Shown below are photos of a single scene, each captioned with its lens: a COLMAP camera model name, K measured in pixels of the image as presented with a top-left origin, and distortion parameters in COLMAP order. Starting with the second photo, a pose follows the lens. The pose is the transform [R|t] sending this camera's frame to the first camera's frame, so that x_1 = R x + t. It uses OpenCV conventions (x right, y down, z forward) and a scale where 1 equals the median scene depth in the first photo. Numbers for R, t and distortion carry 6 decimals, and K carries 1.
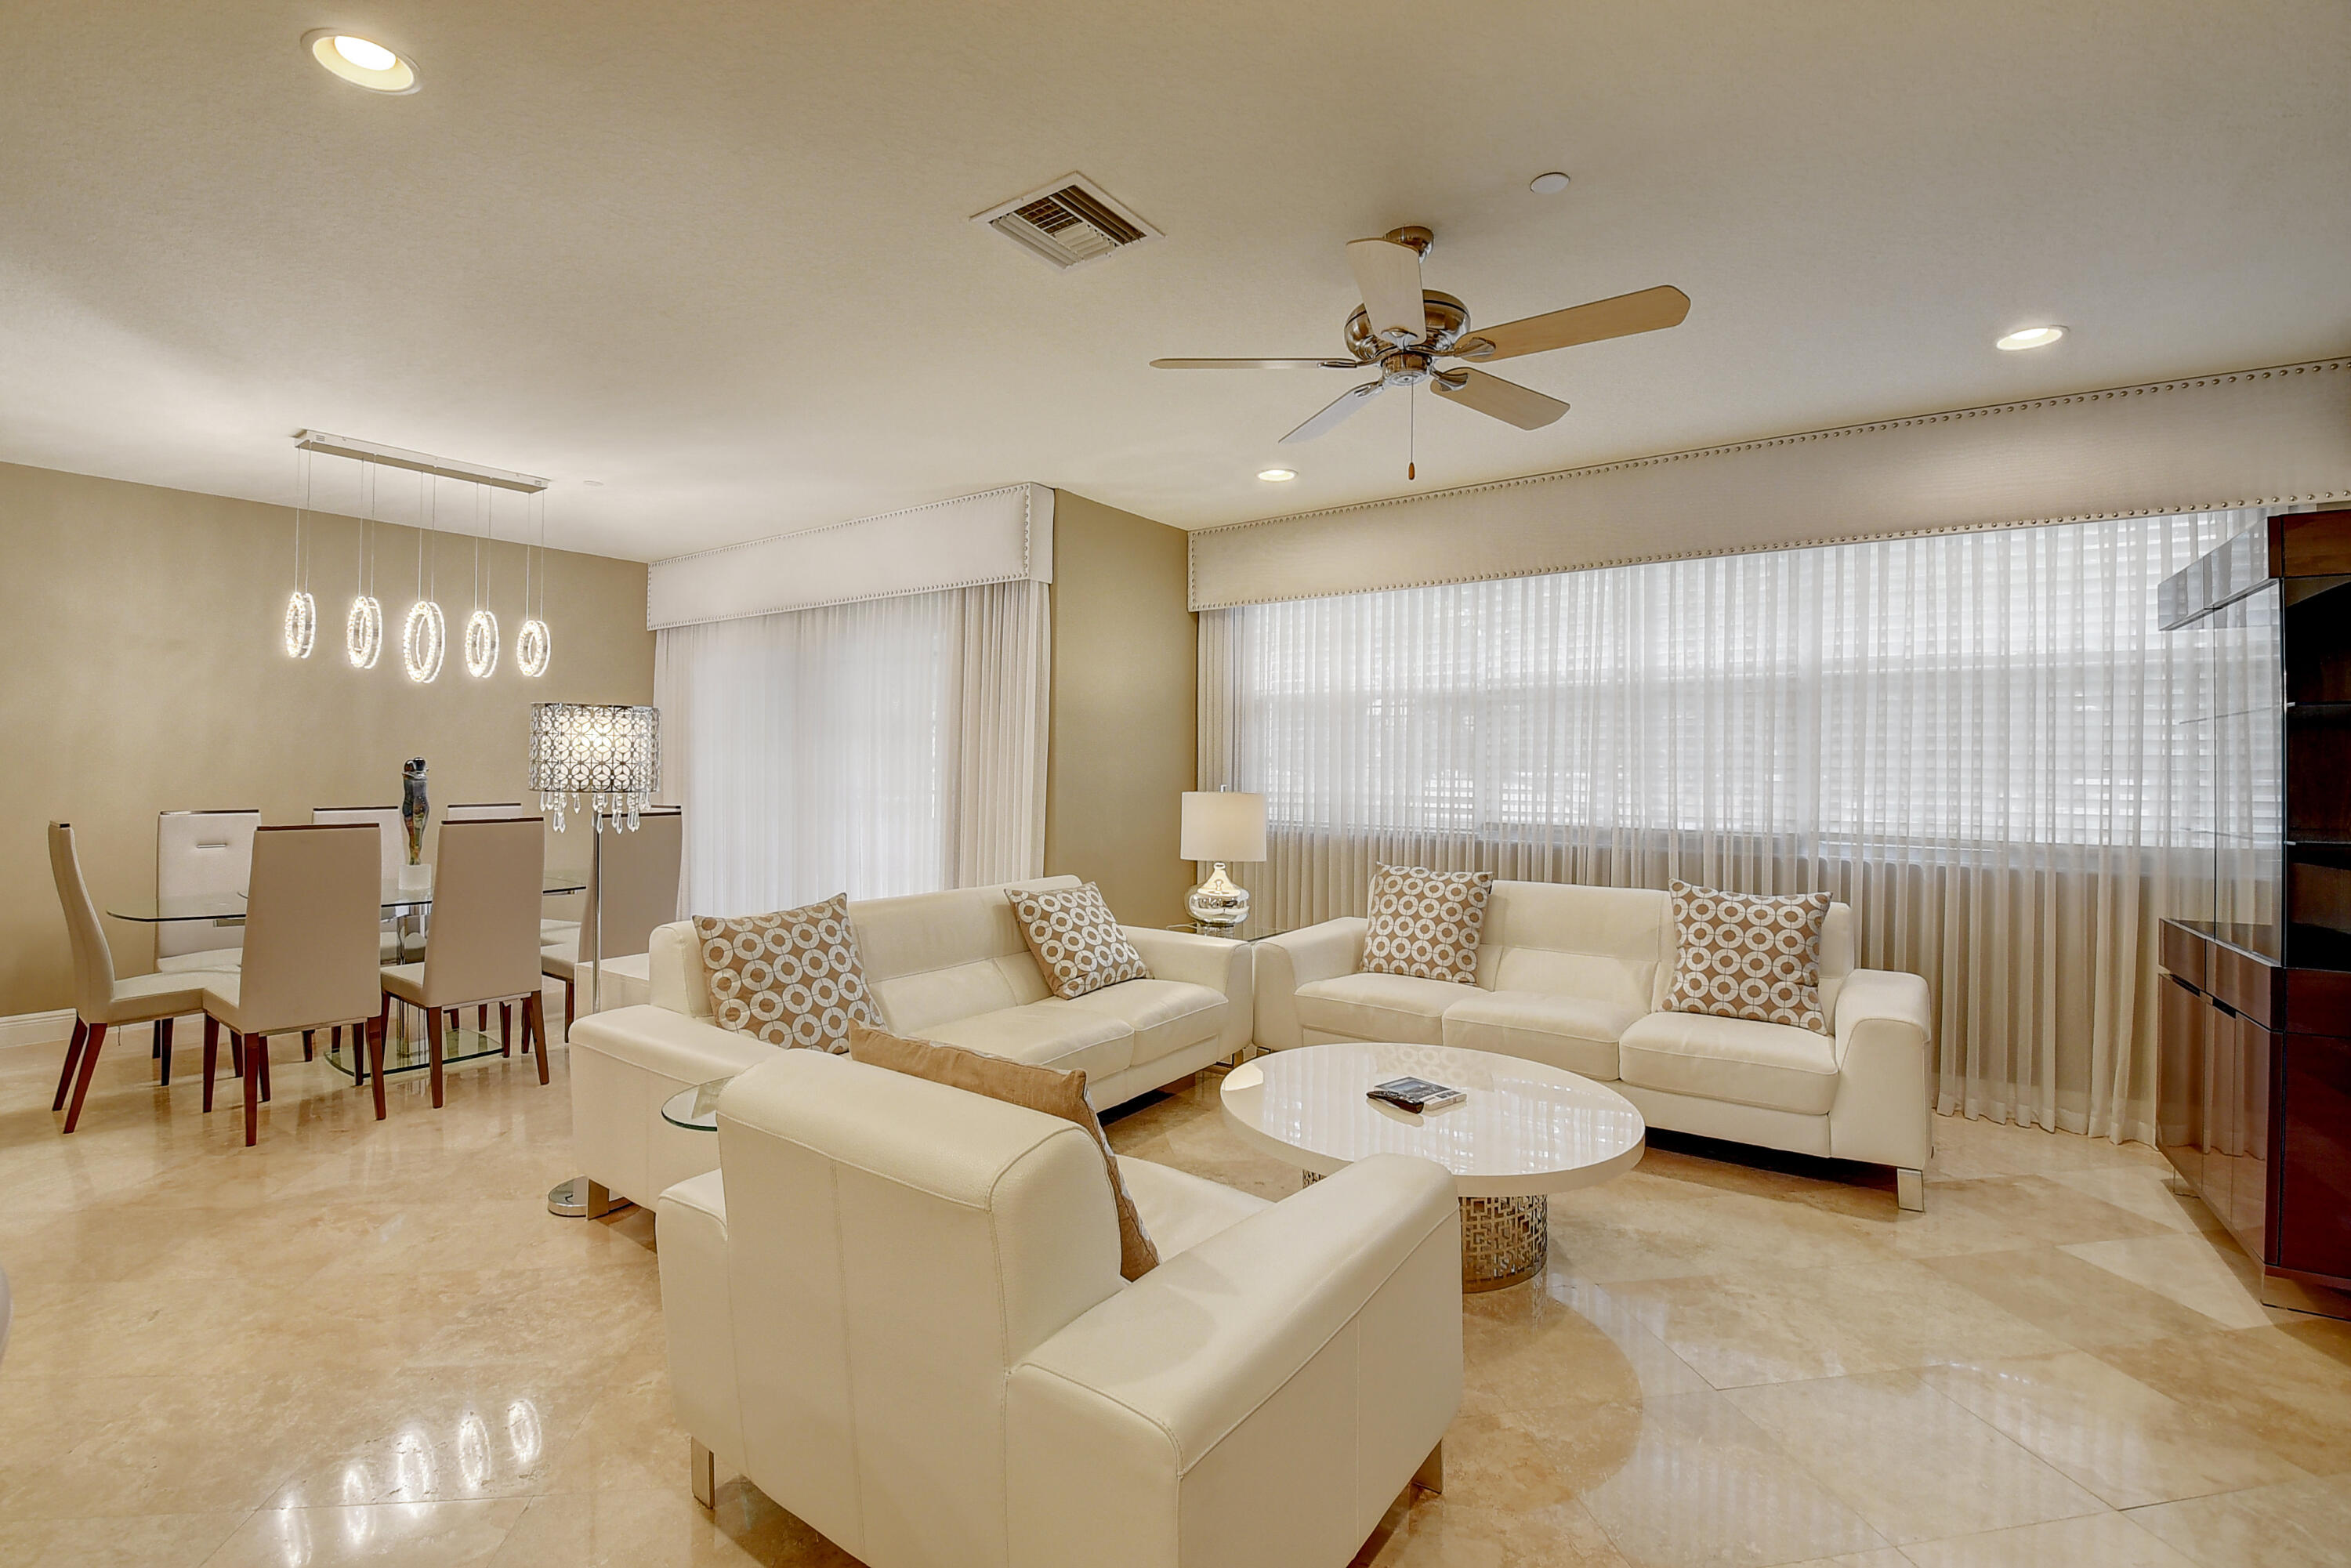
lens RADIAL K [[1023.8, 0, 1169.8], [0, 1023.8, 757.1], [0, 0, 1]] dist [-0.001040, -0.015662]
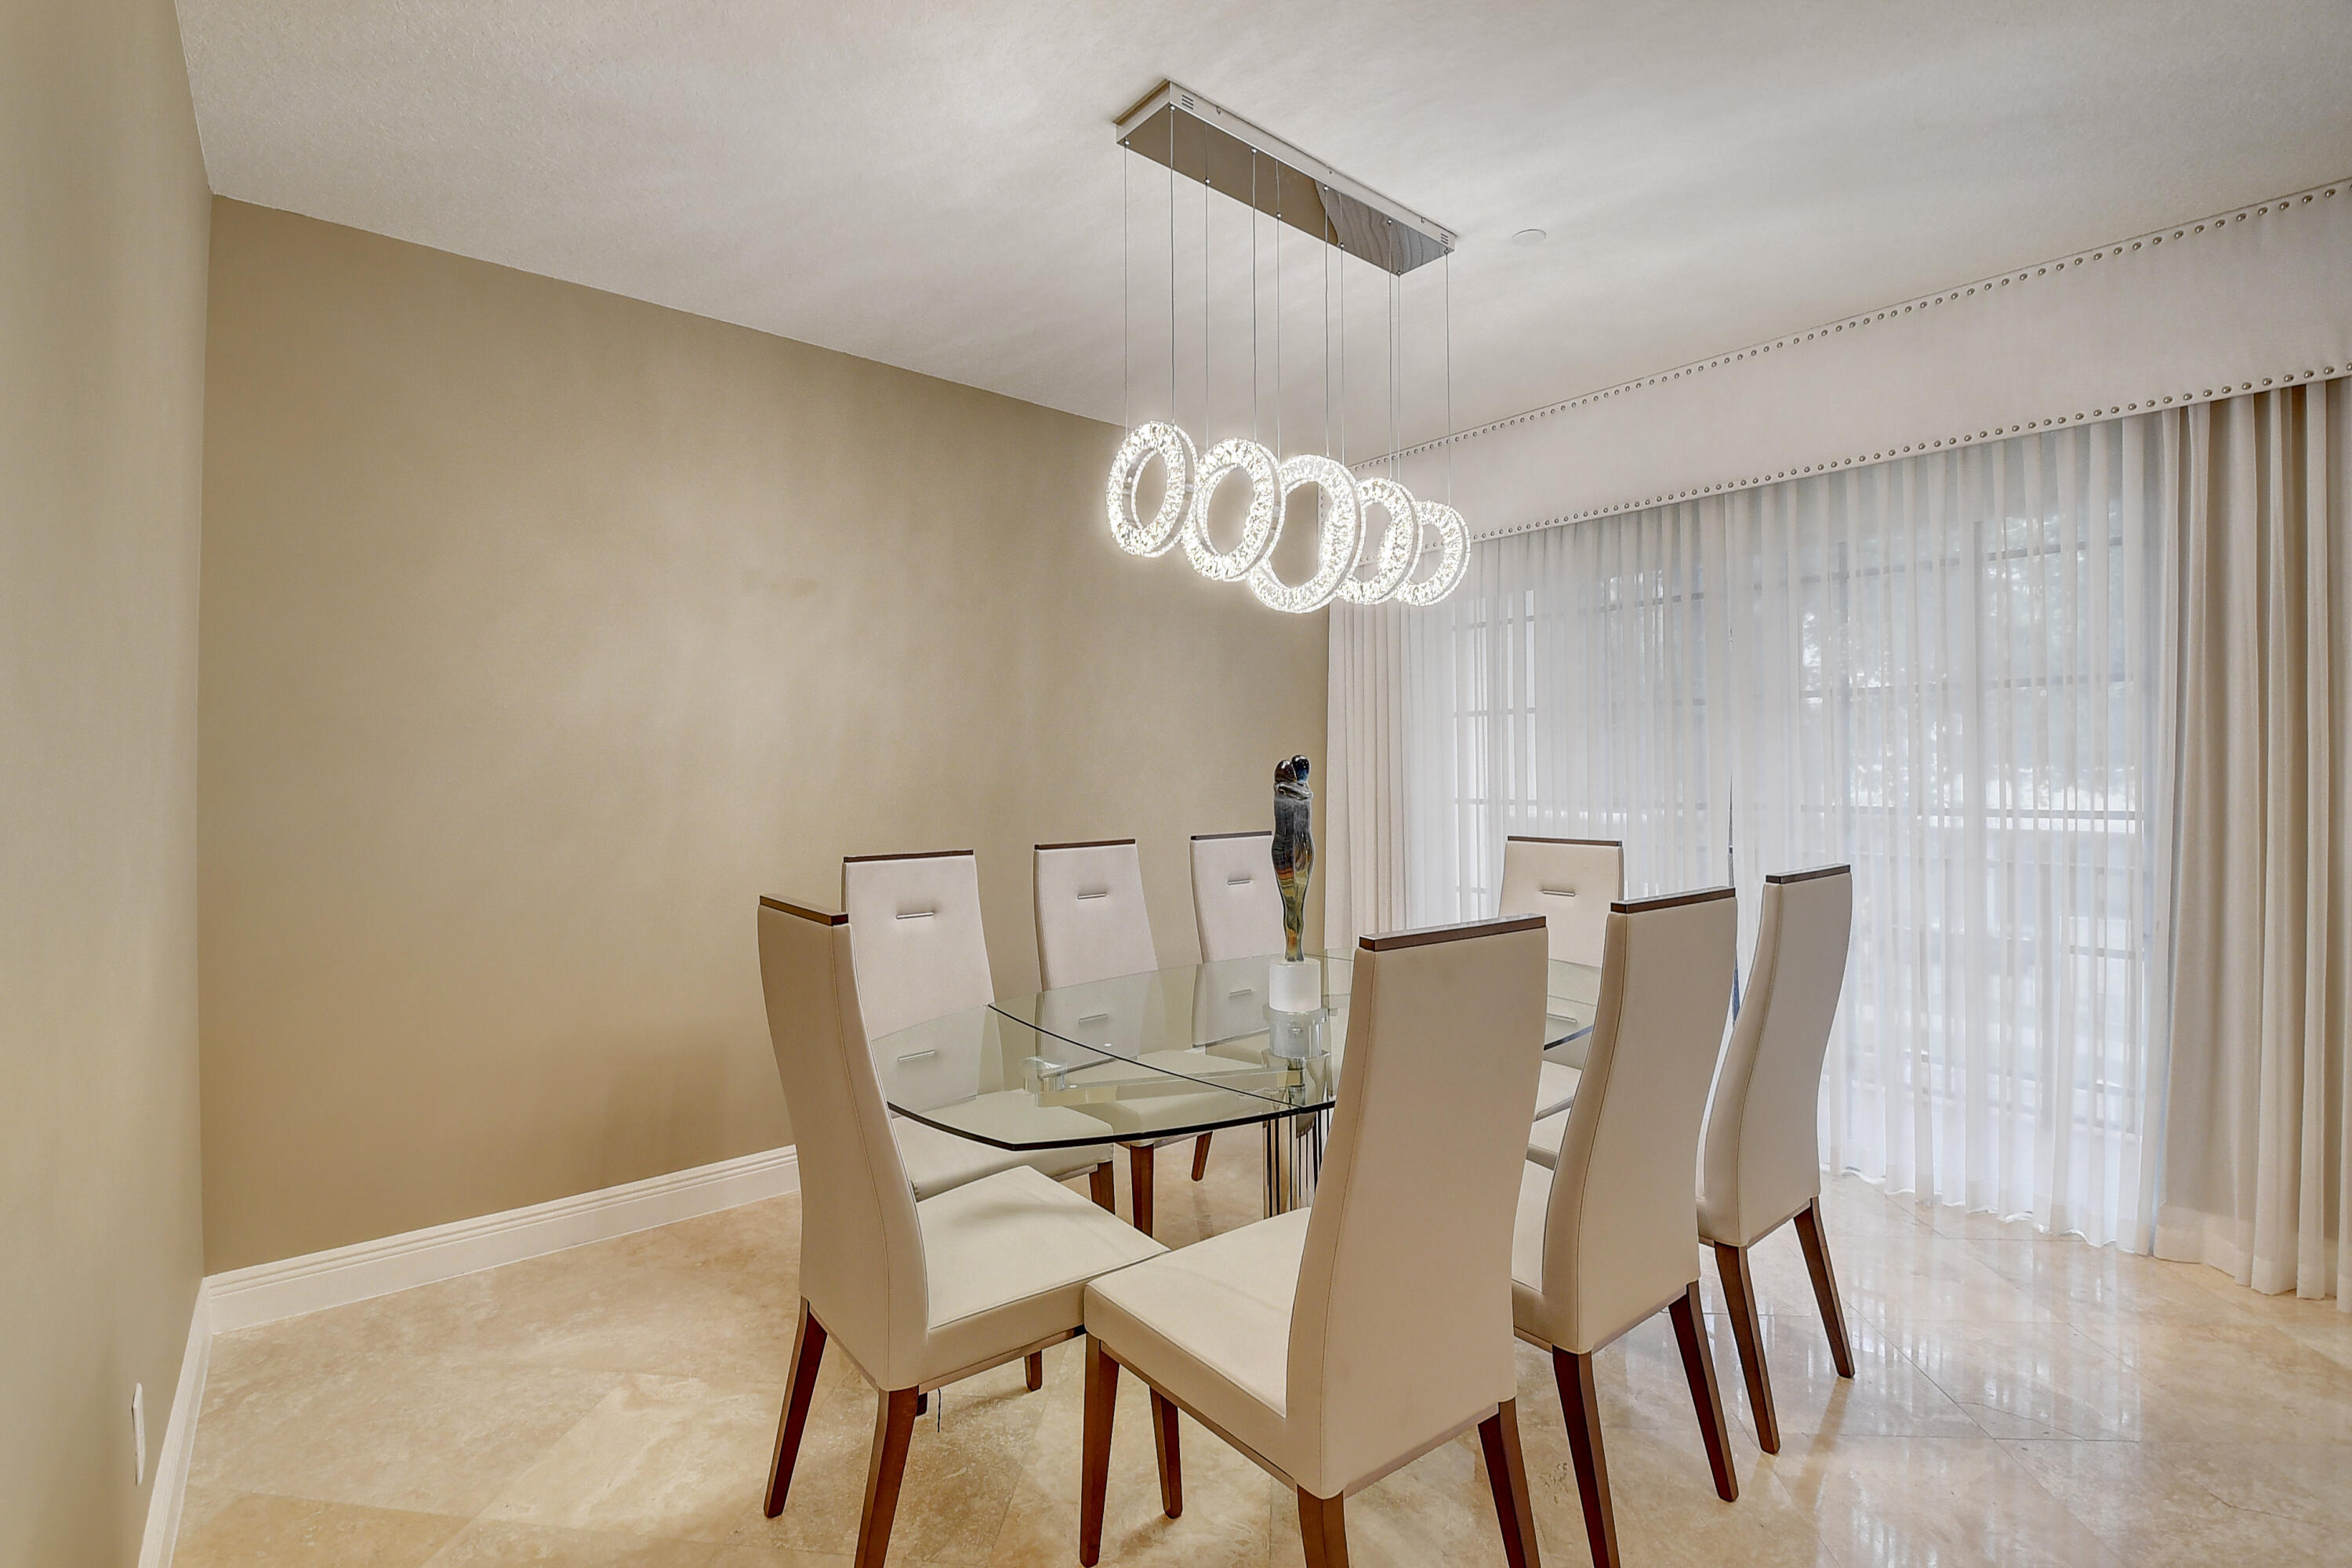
lens RADIAL K [[1024.3, 0, 1170.3], [0, 1024.3, 757.0], [0, 0, 1]] dist [-0.001040, -0.015662]
pose [[0.967752, -0.012390, -0.251602, -0.663622], [0.011045, 0.999916, -0.006755, 0.003928], [0.251664, 0.003758, 0.967807, 0.475210]]
